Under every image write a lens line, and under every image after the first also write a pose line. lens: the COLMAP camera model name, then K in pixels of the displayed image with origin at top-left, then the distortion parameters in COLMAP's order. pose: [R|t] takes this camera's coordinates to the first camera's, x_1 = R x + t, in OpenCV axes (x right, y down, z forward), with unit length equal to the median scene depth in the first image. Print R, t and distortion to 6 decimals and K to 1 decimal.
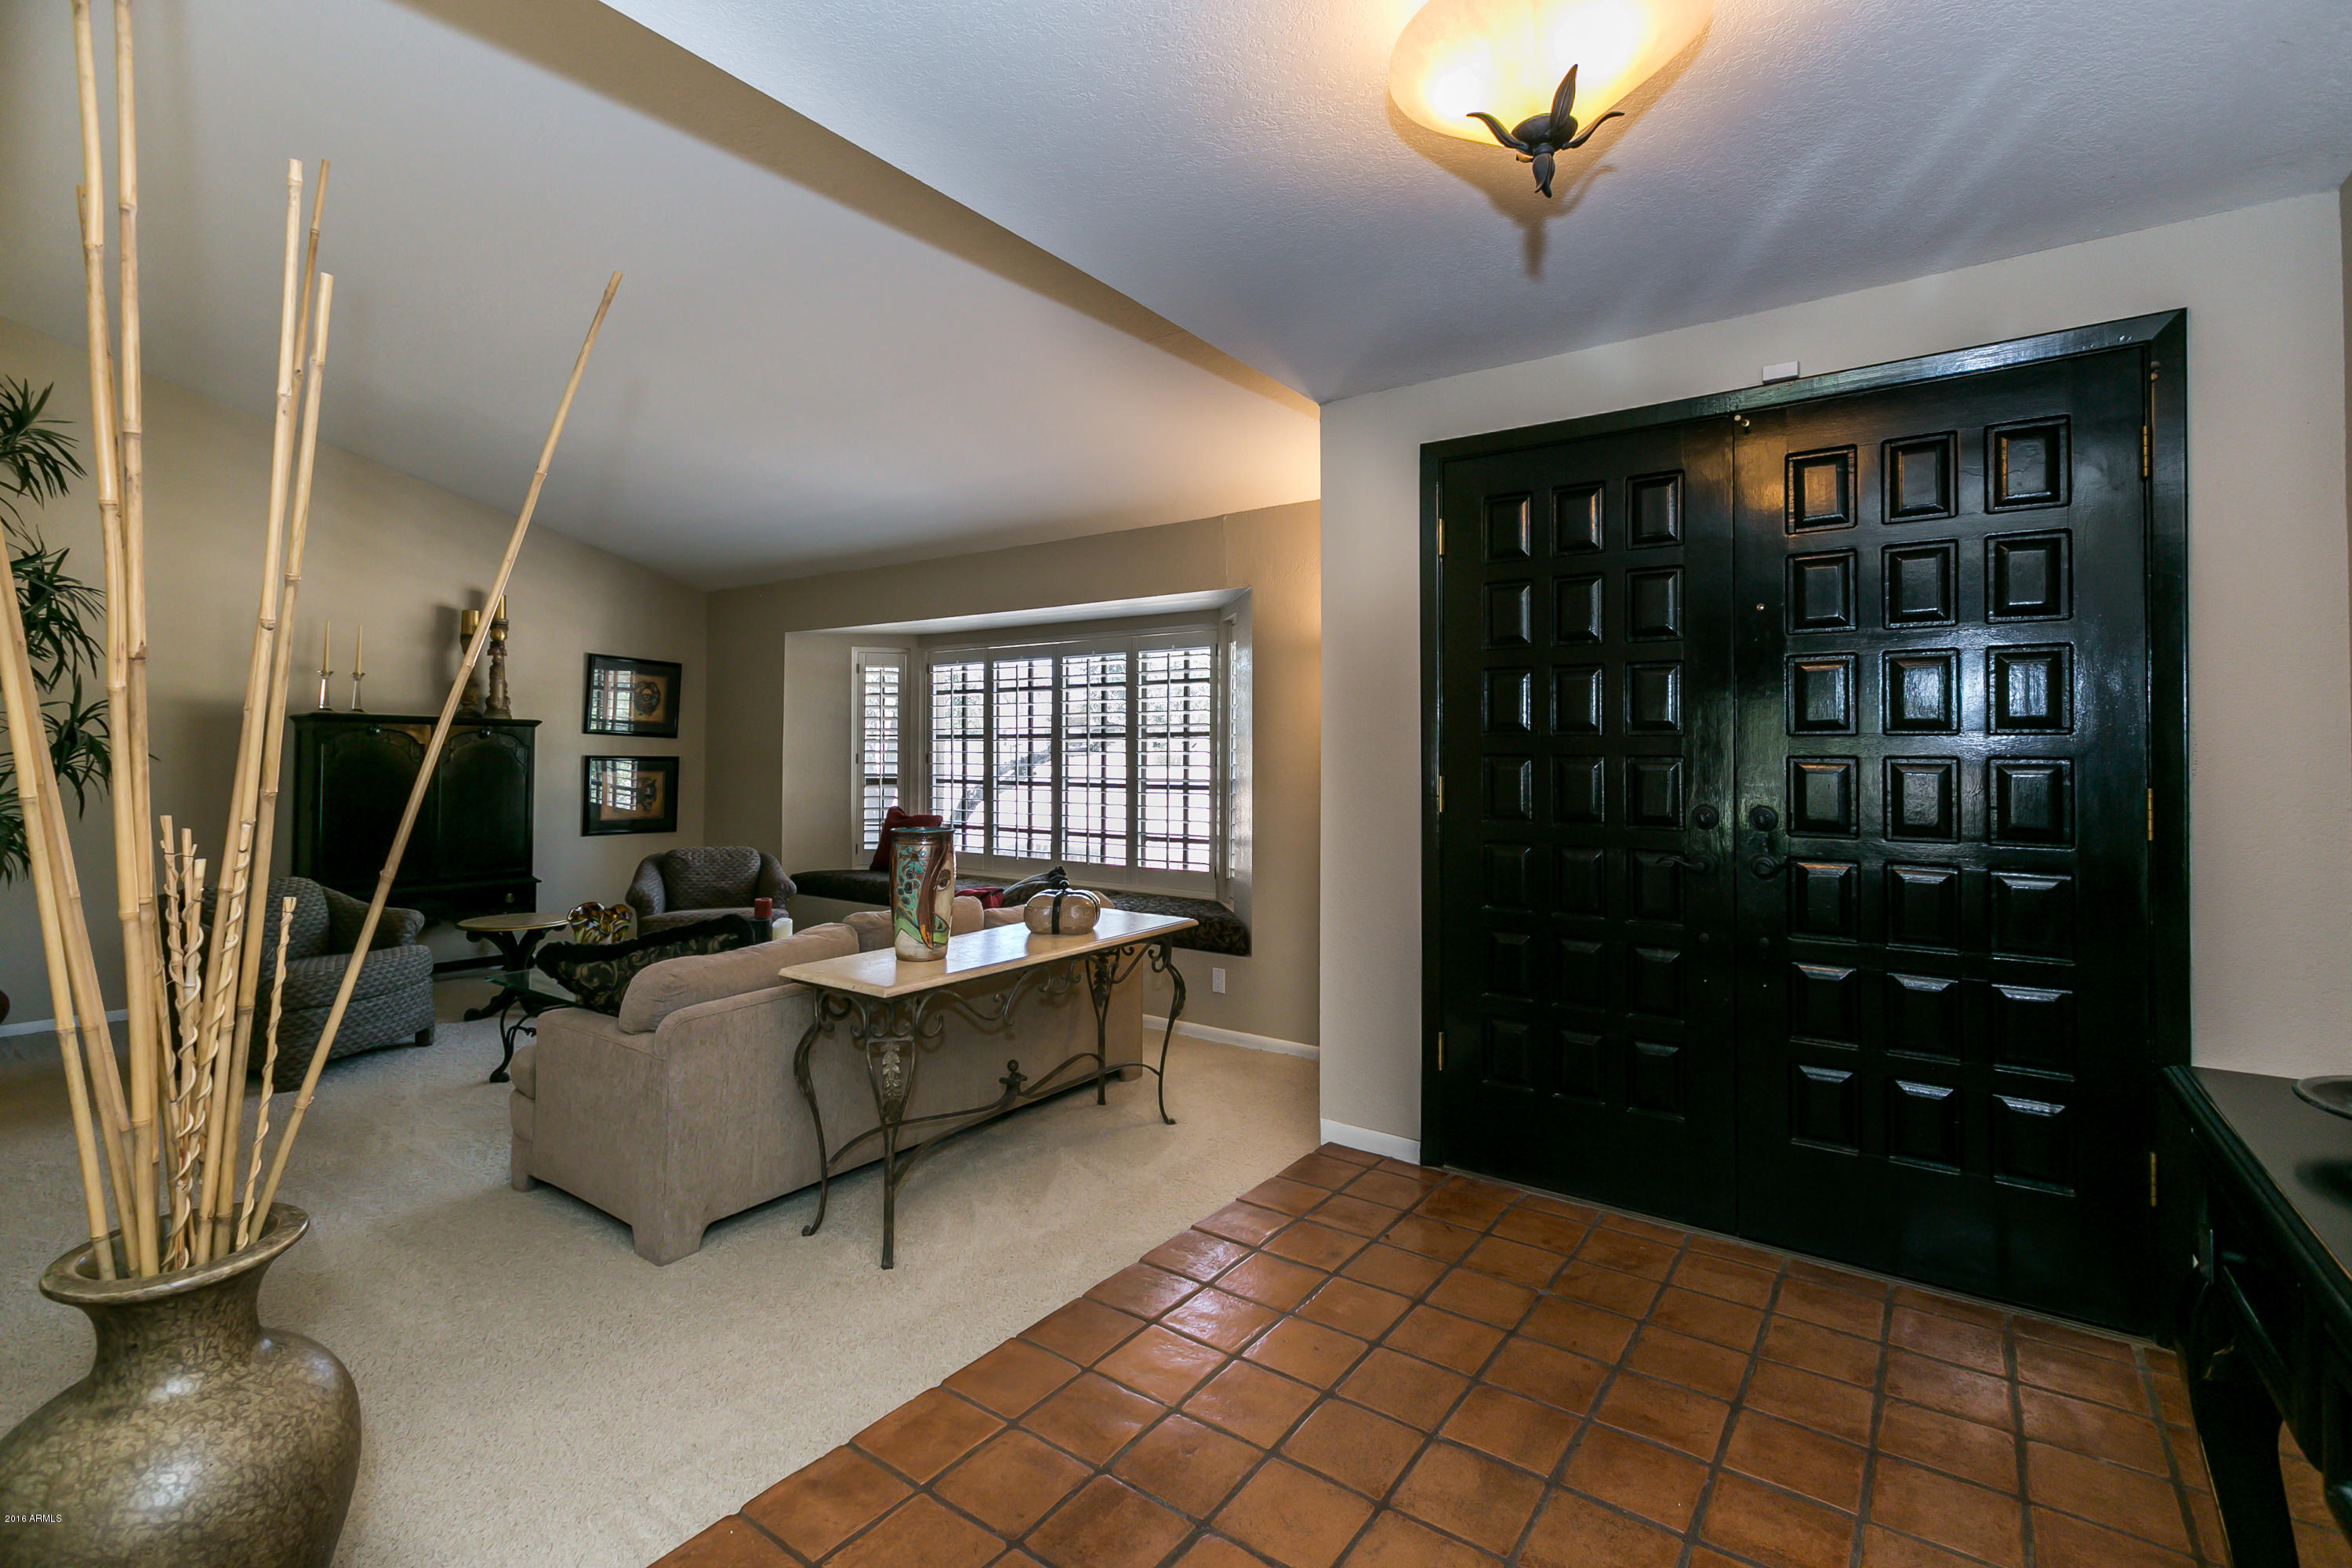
lens RADIAL K [[1062.5, 0, 1188.1], [0, 1062.5, 734.8], [0, 0, 1]] dist [0.000060, -0.001229]
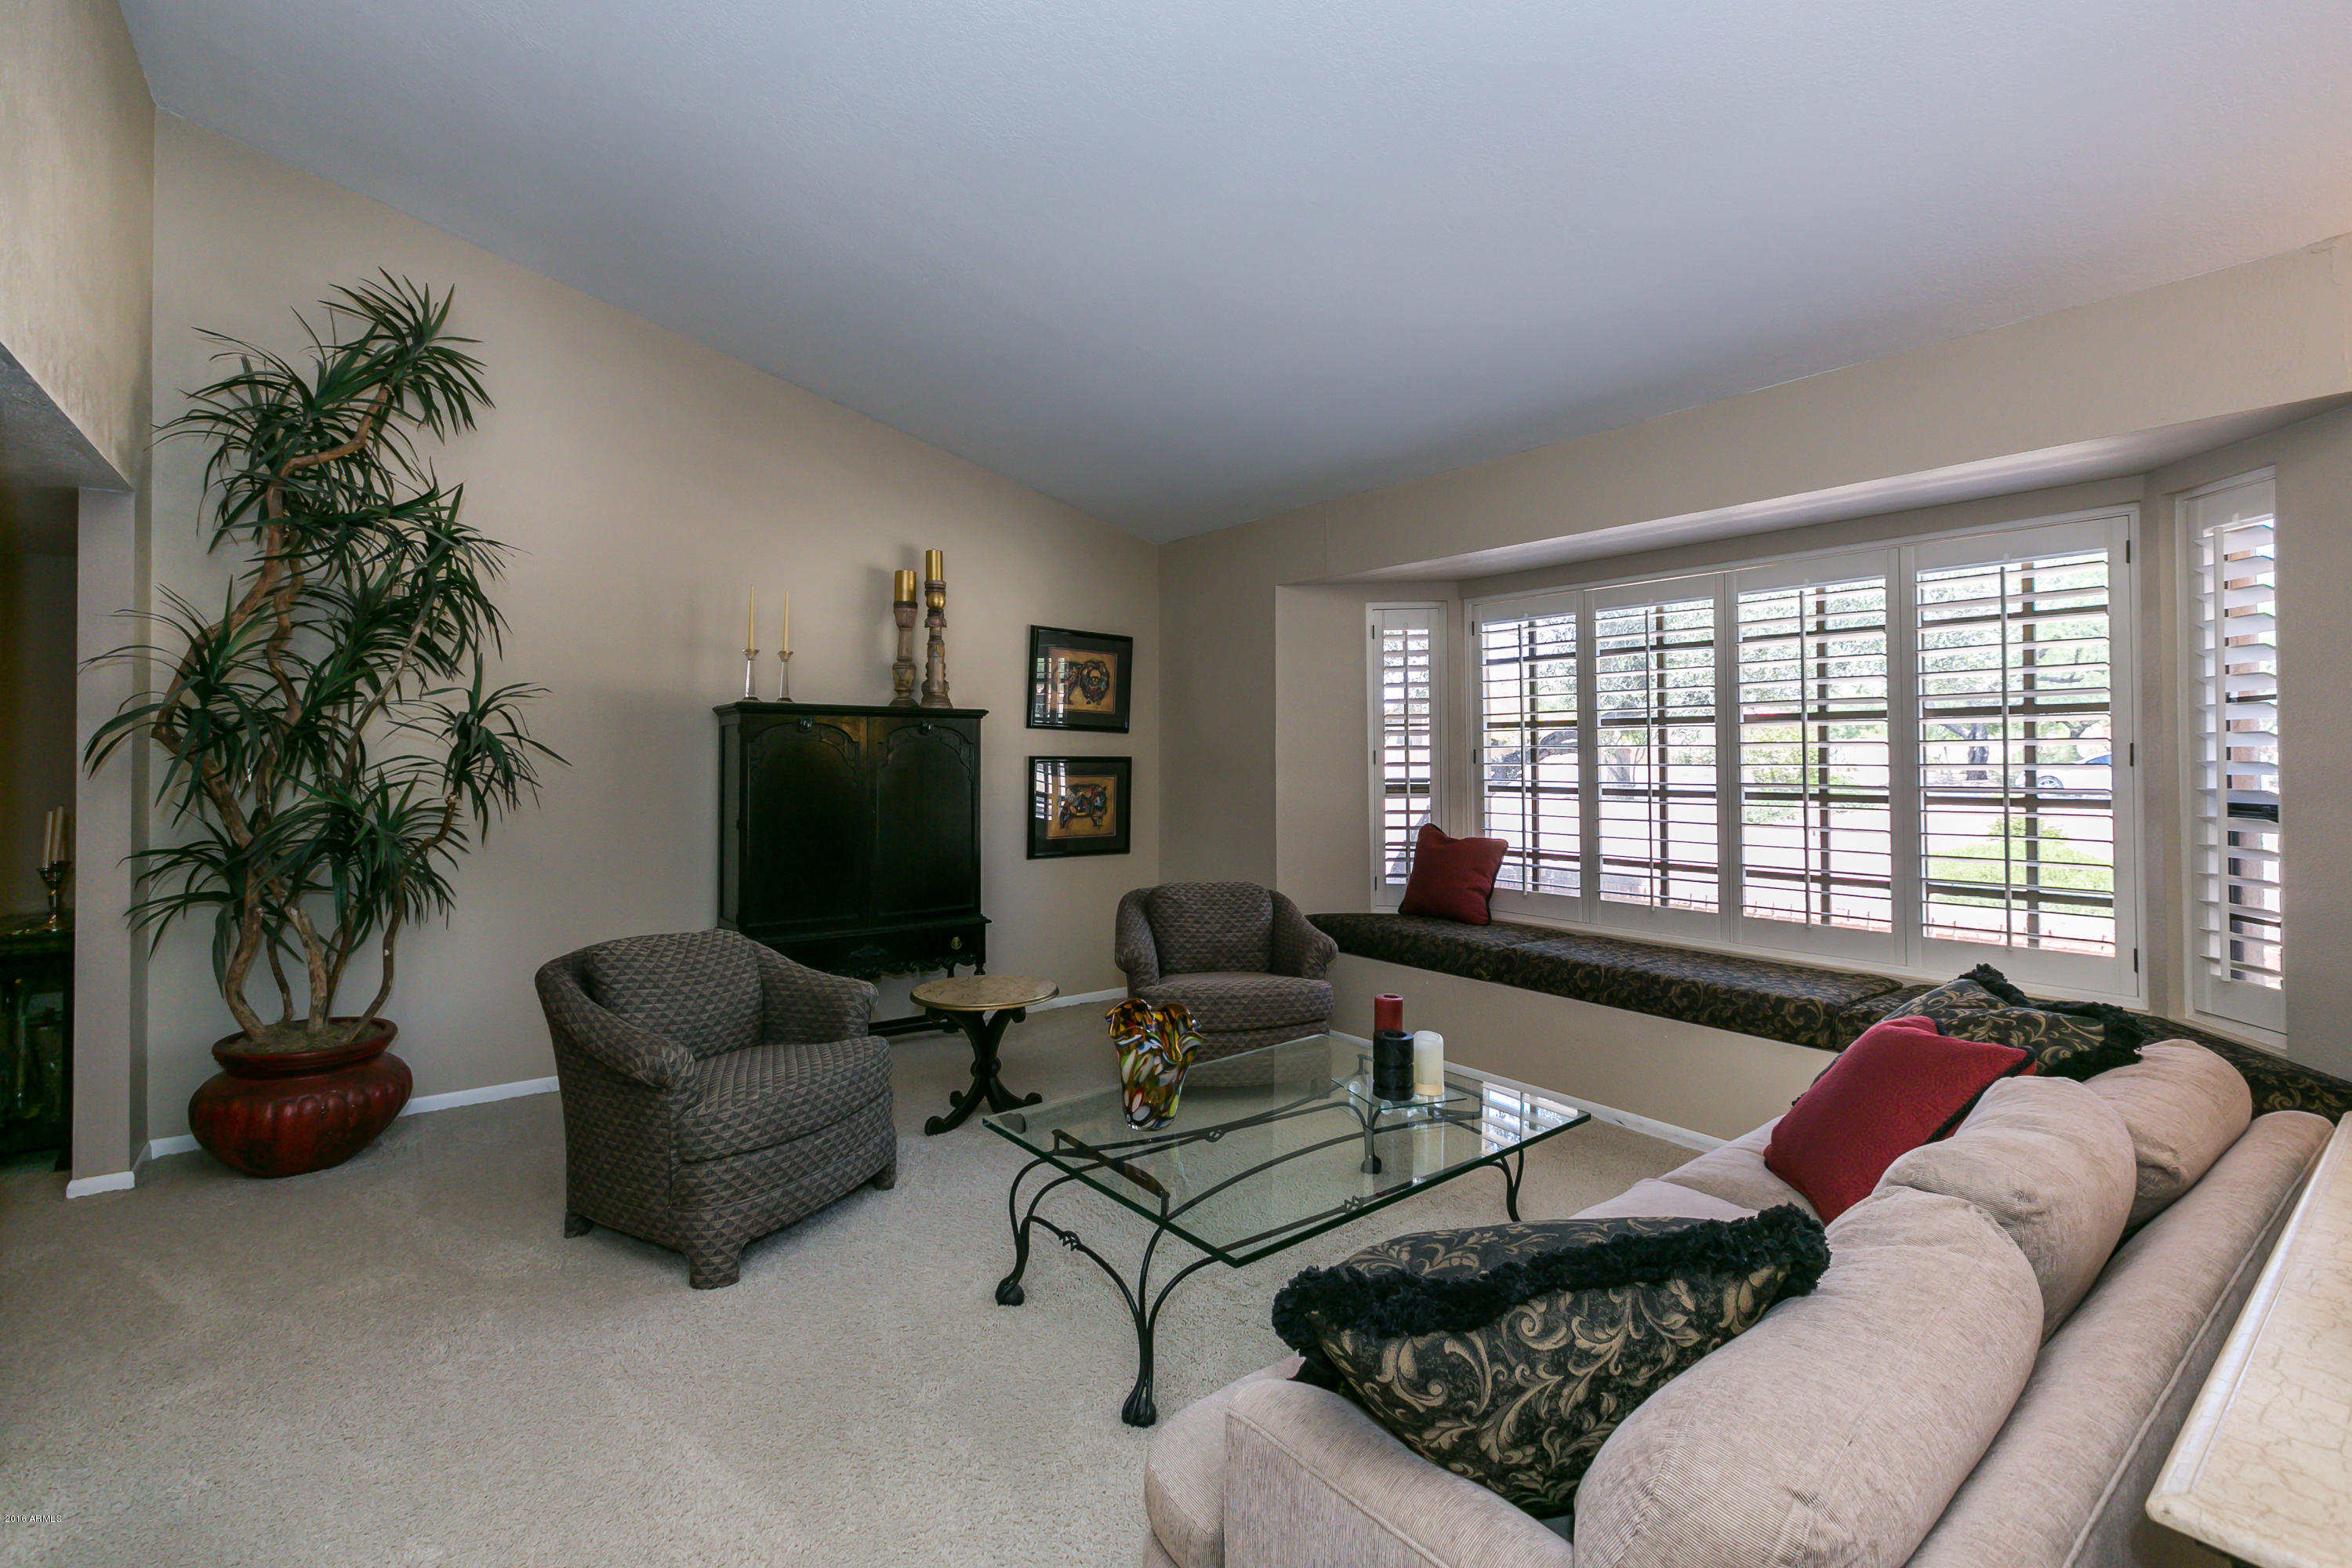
lens RADIAL K [[1062.5, 0, 1188.1], [0, 1062.5, 734.8], [0, 0, 1]] dist [0.000060, -0.001229]
pose [[0.959153, -0.013095, -0.282586, -0.237805], [0.013071, 0.999913, -0.001969, 0.007099], [0.282587, -0.001805, 0.959240, 0.286500]]
